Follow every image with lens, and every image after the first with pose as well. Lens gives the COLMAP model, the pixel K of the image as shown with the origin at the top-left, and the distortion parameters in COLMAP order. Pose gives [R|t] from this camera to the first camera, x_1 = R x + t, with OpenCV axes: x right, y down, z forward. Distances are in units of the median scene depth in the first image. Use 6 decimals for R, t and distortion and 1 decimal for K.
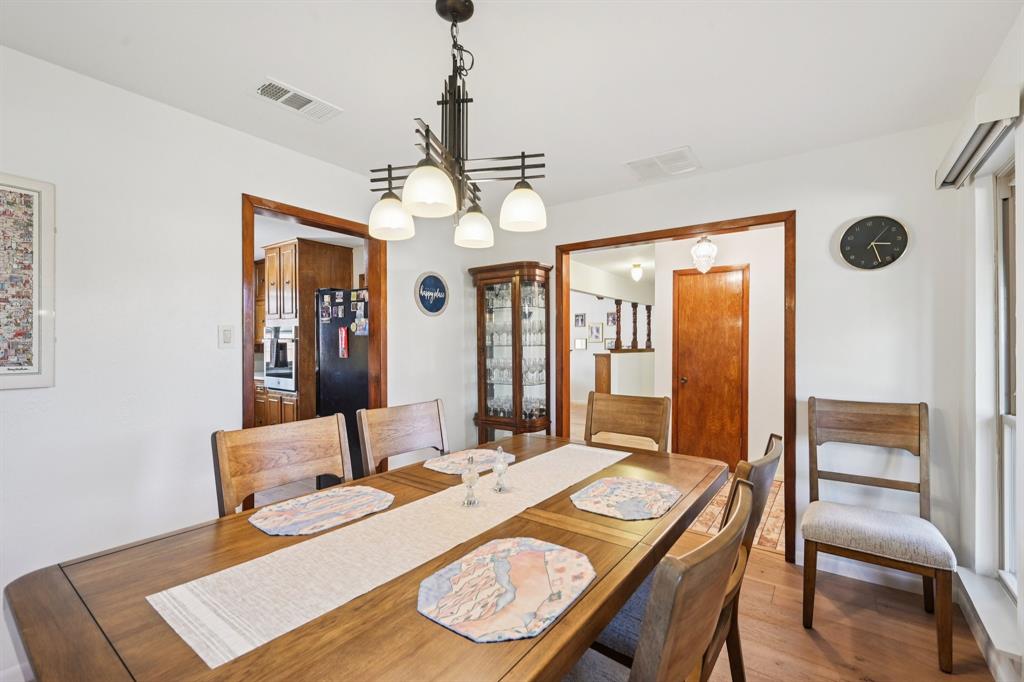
lens RADIAL K [[443.0, 0, 512.0], [0, 443.0, 341.0], [0, 0, 1]] dist [0.001809, 0.000207]
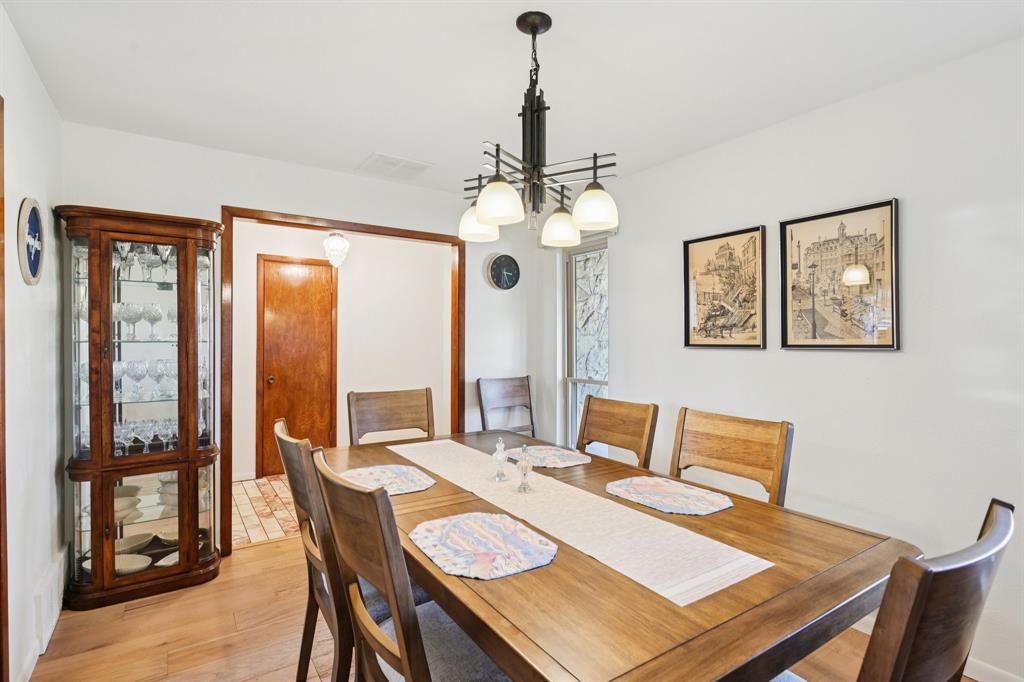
lens RADIAL K [[507.0, 0, 512.0], [0, 507.0, 341.0], [0, 0, 1]] dist [0.002543, 0.000146]
pose [[0.343053, -0.003142, 0.939311, -0.526969], [-0.008851, 0.999939, 0.006577, -0.000269], [-0.939274, -0.010570, 0.343005, 0.258402]]
